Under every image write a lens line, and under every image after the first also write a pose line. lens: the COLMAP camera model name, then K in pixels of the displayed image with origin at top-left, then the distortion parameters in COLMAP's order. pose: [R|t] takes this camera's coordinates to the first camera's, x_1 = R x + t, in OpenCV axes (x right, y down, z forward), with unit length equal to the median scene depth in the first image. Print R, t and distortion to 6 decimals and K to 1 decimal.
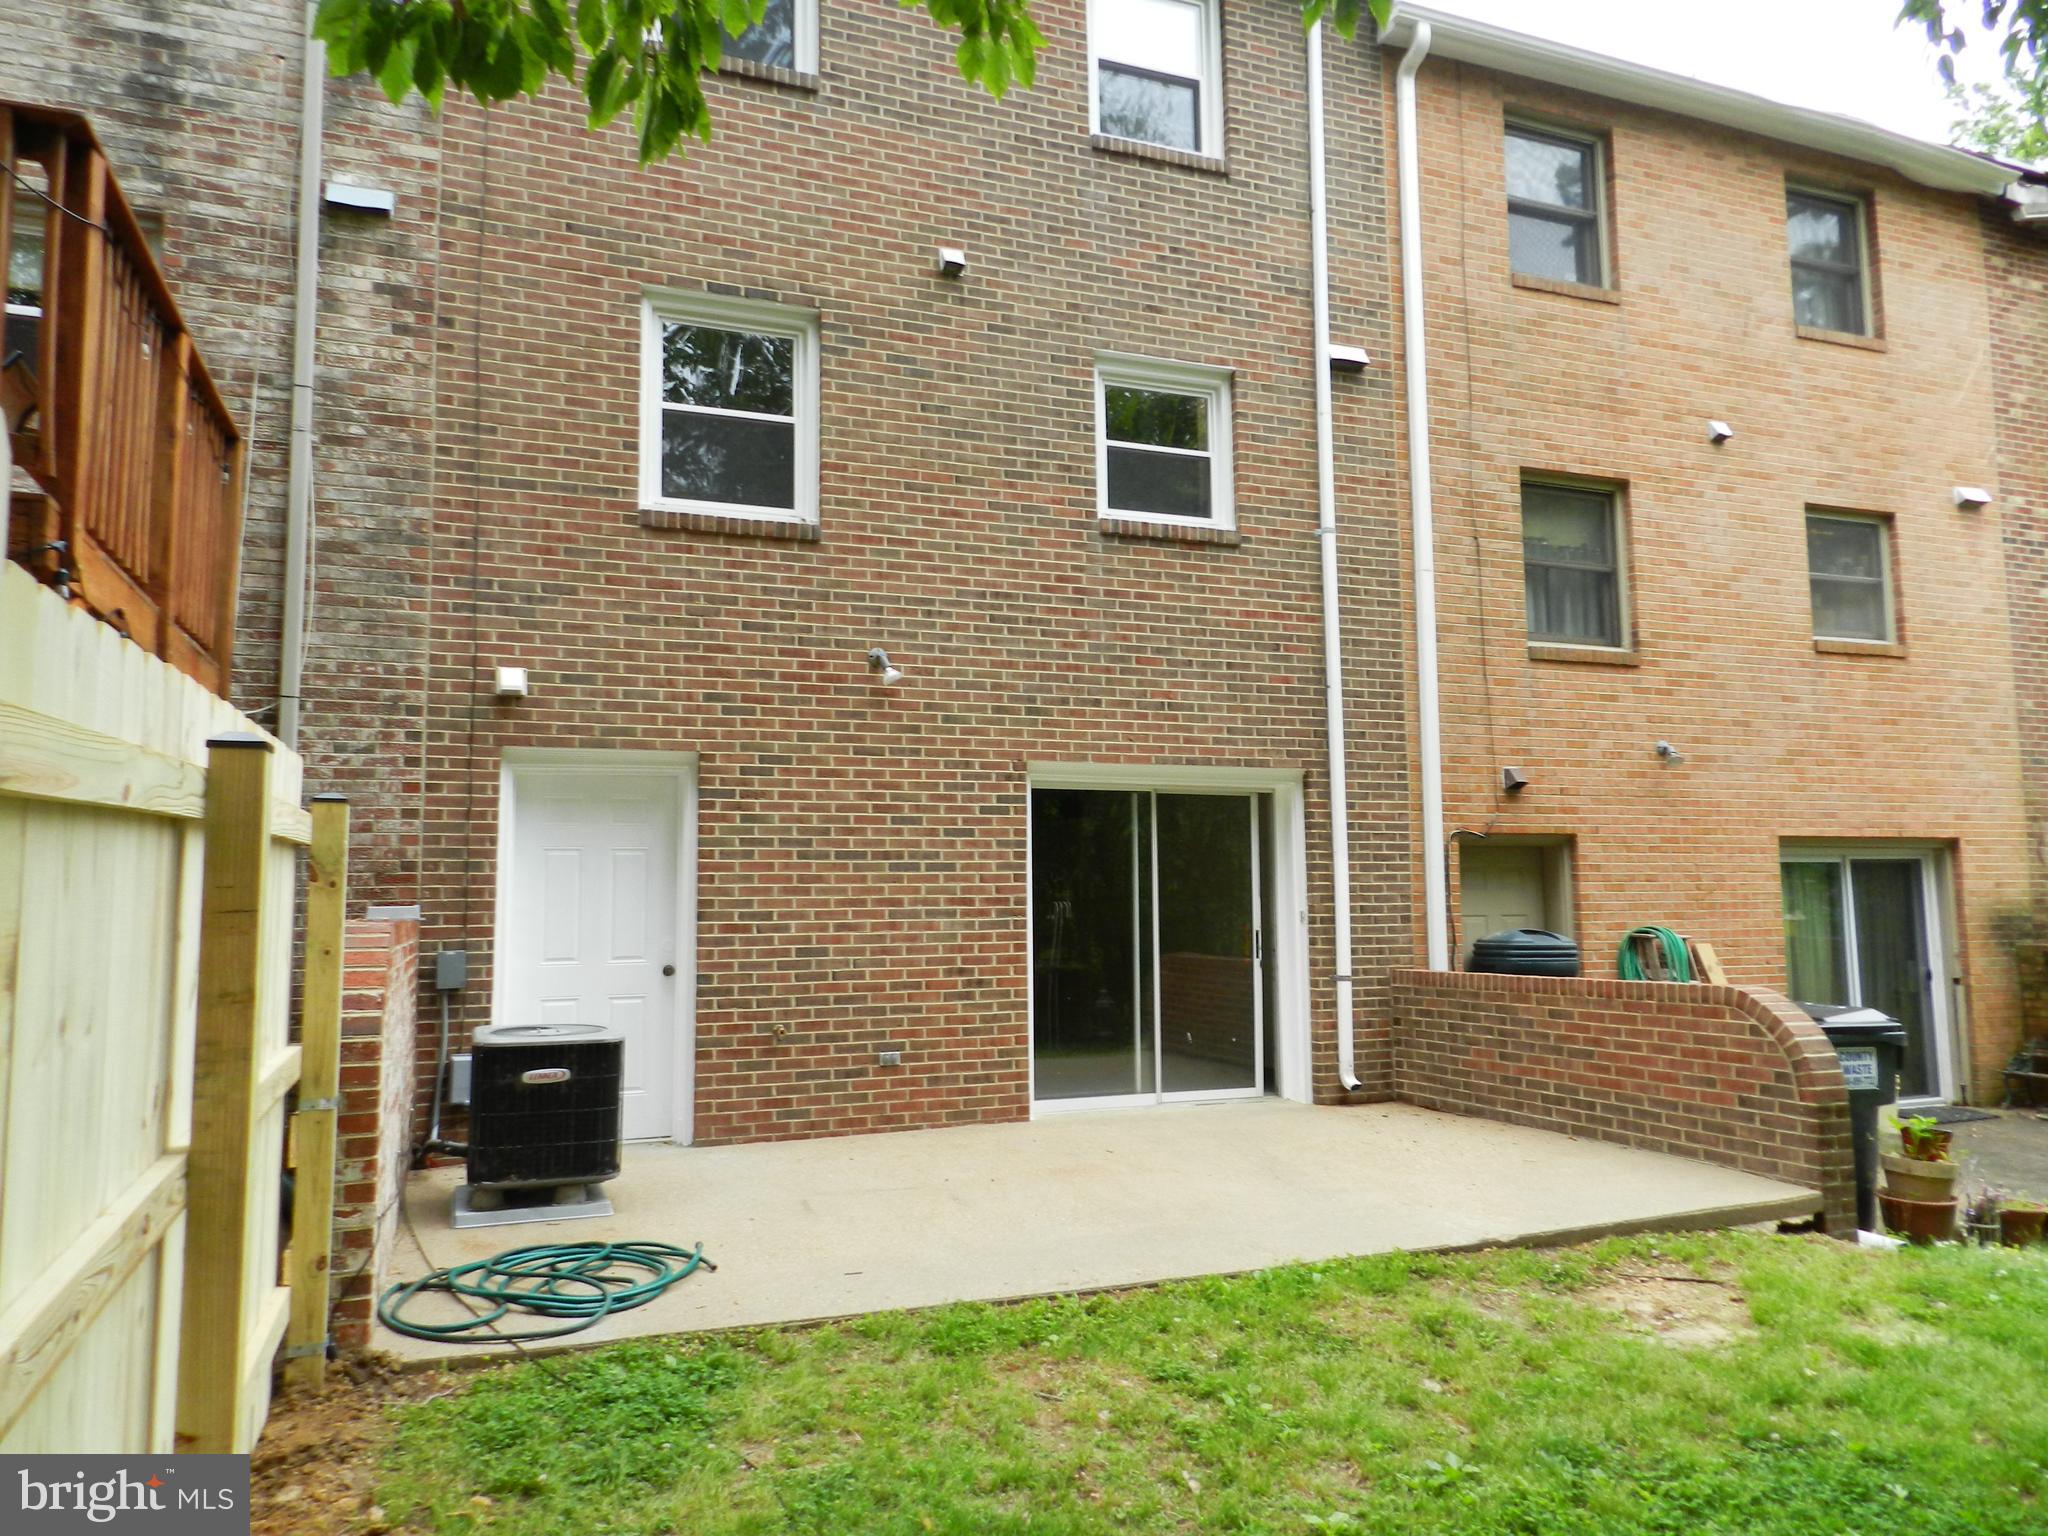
lens RADIAL K [[1381.1, 0, 1022.3], [0, 1381.1, 765.2], [0, 0, 1]] dist [0.021854, -0.008746]
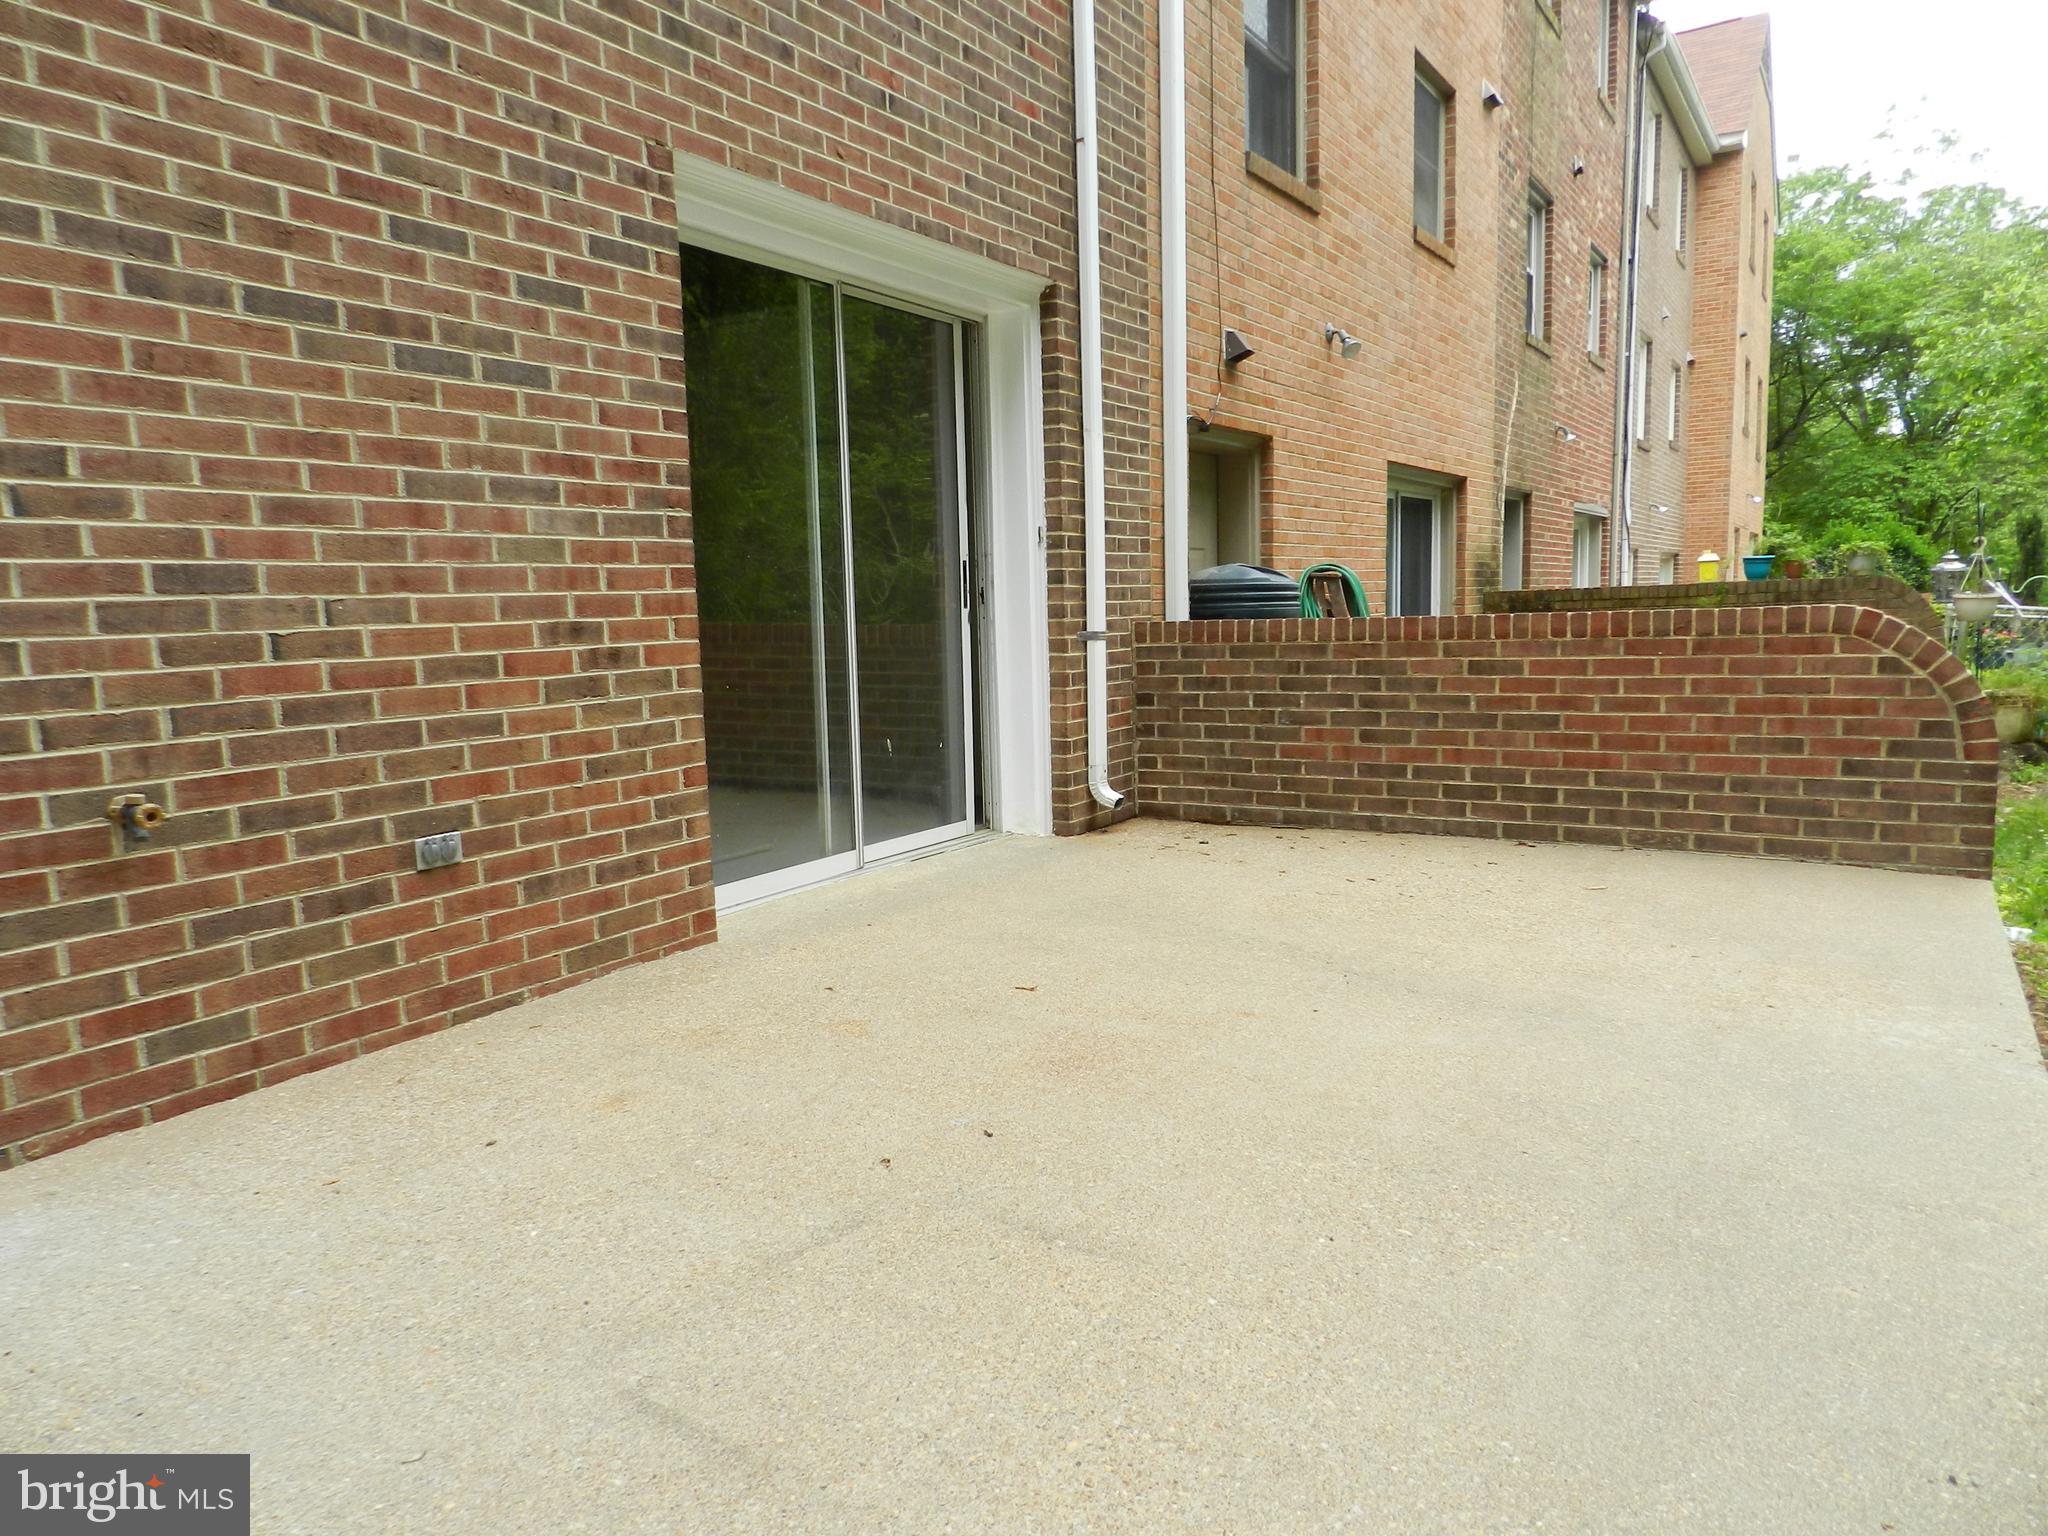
lens RADIAL K [[1381.1, 0, 1012.5], [0, 1381.1, 765.7], [0, 0, 1]] dist [0.021854, -0.008746]
pose [[0.803828, -0.083226, 0.589012, -0.192462], [-0.041904, 0.979782, 0.195629, 0.101415], [-0.593385, -0.181934, 0.784088, 0.582662]]
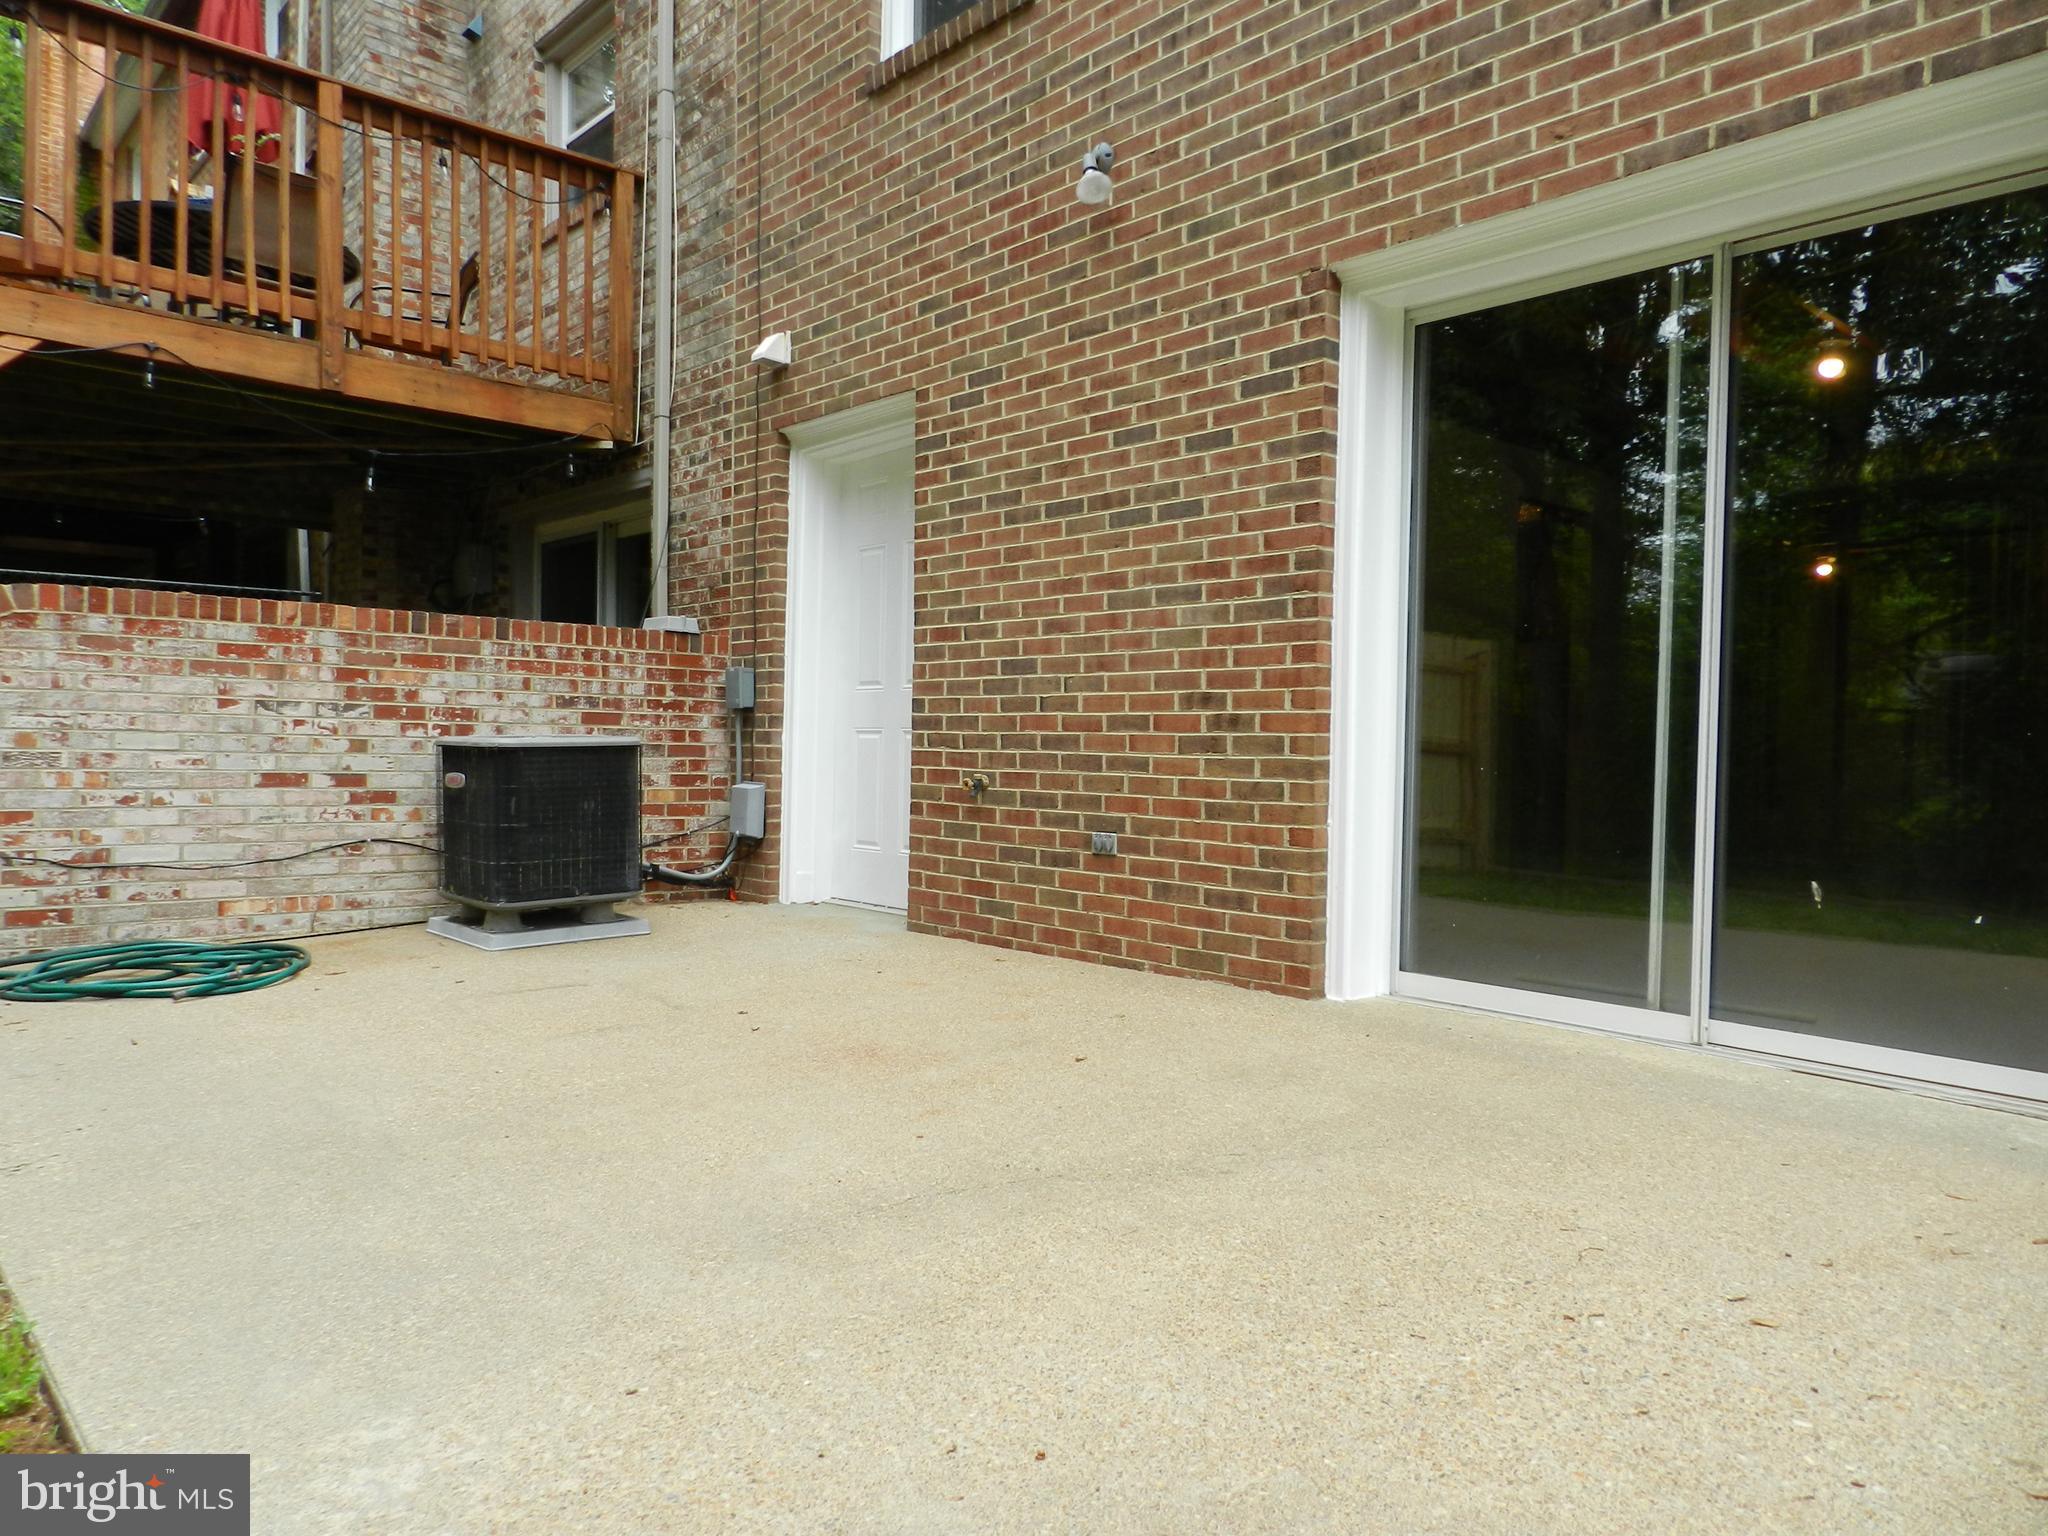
lens RADIAL K [[1381.1, 0, 1025.9], [0, 1381.1, 766.2], [0, 0, 1]] dist [0.021854, -0.008746]
pose [[0.359430, 0.031035, -0.932656, 0.437156], [0.074855, 0.995267, 0.061966, 0.137395], [0.930165, -0.092086, 0.355406, 0.746987]]
